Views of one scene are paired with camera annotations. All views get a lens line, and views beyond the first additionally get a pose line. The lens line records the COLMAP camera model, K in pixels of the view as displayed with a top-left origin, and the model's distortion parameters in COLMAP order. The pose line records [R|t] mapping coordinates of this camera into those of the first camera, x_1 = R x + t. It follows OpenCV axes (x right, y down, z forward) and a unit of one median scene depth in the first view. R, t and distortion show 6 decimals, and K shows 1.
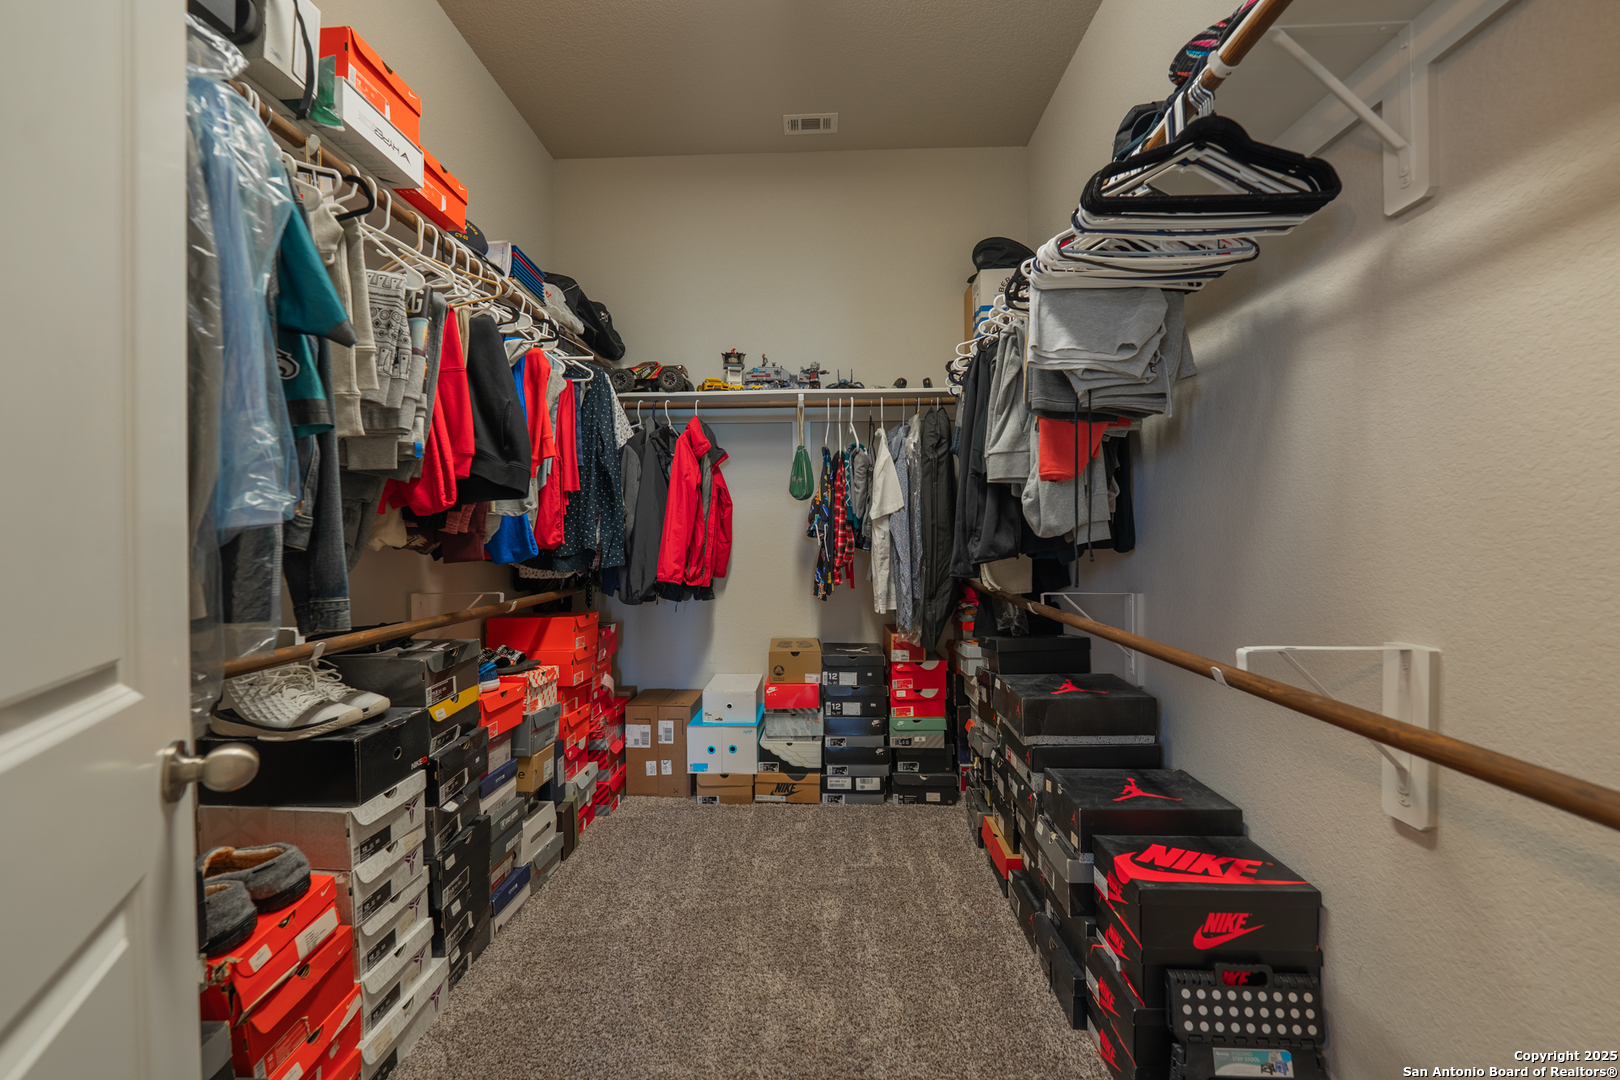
lens RADIAL K [[660.7, 0, 800.9], [0, 660.7, 539.0], [0, 0, 1]] dist [-0.001042, -0.004873]
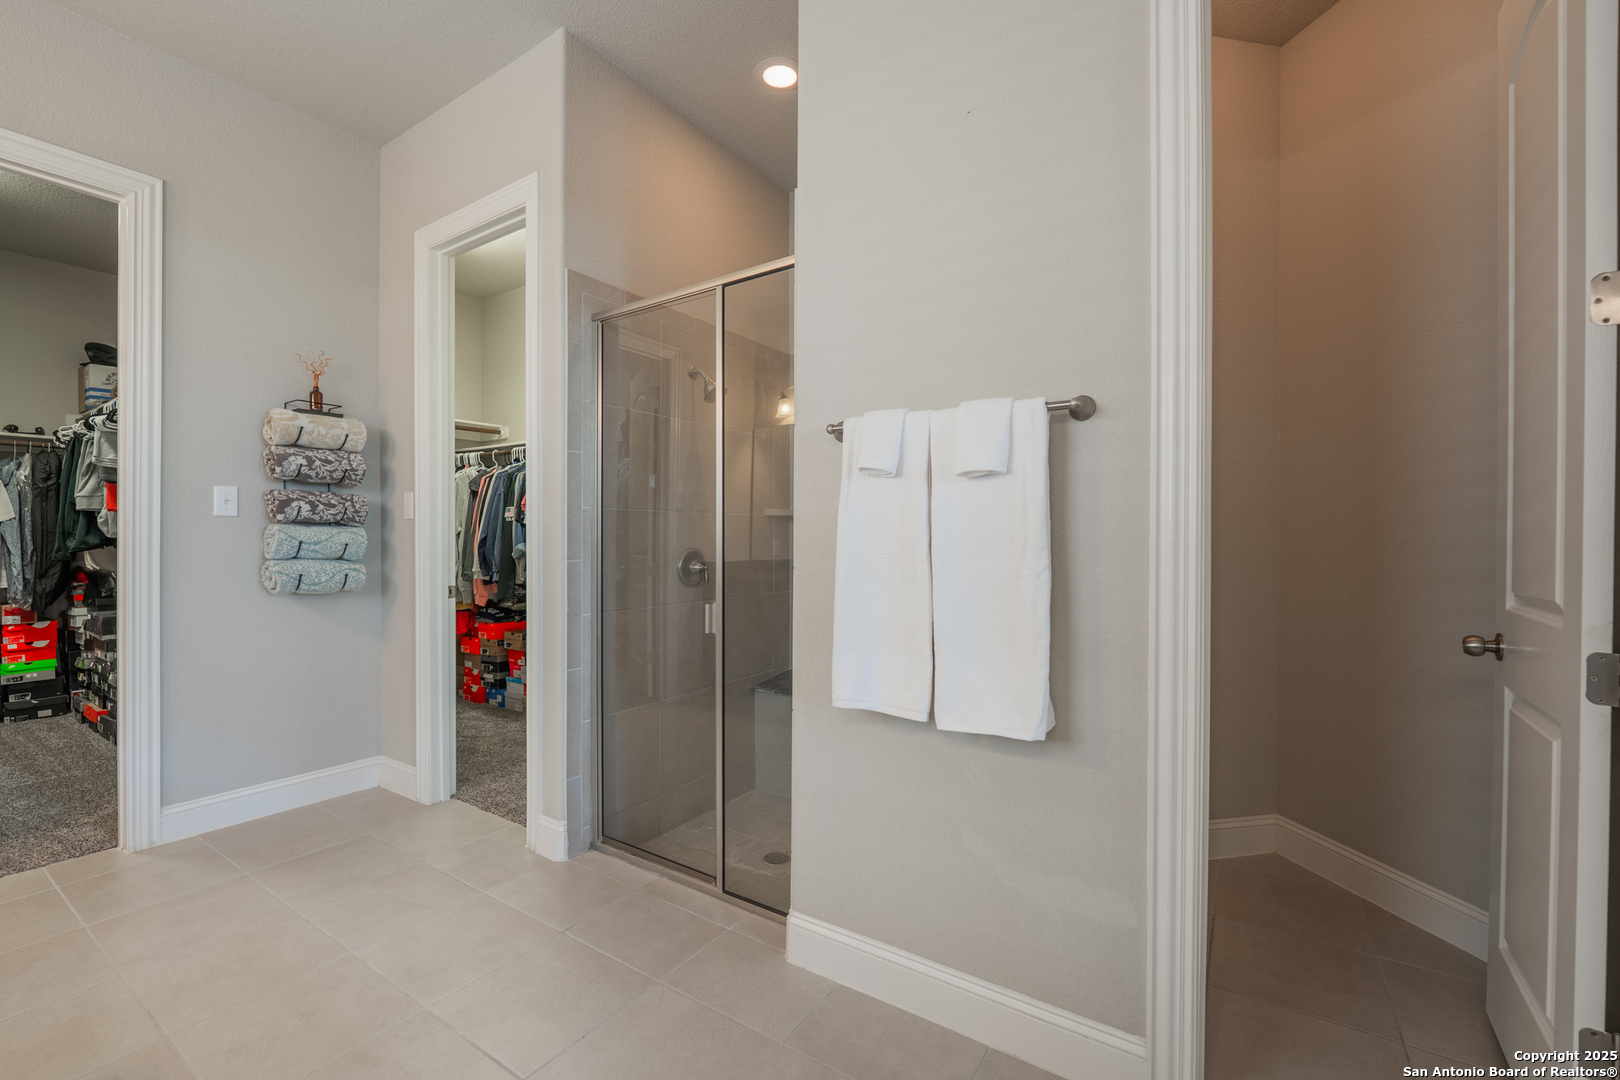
lens RADIAL K [[660.7, 0, 800.9], [0, 660.7, 539.0], [0, 0, 1]] dist [-0.001042, -0.004873]
pose [[0.516325, 0.000919, 0.856392, -0.185676], [0.002793, 0.999992, -0.002757, 0.008972], [-0.856388, 0.003815, 0.516319, -1.251090]]
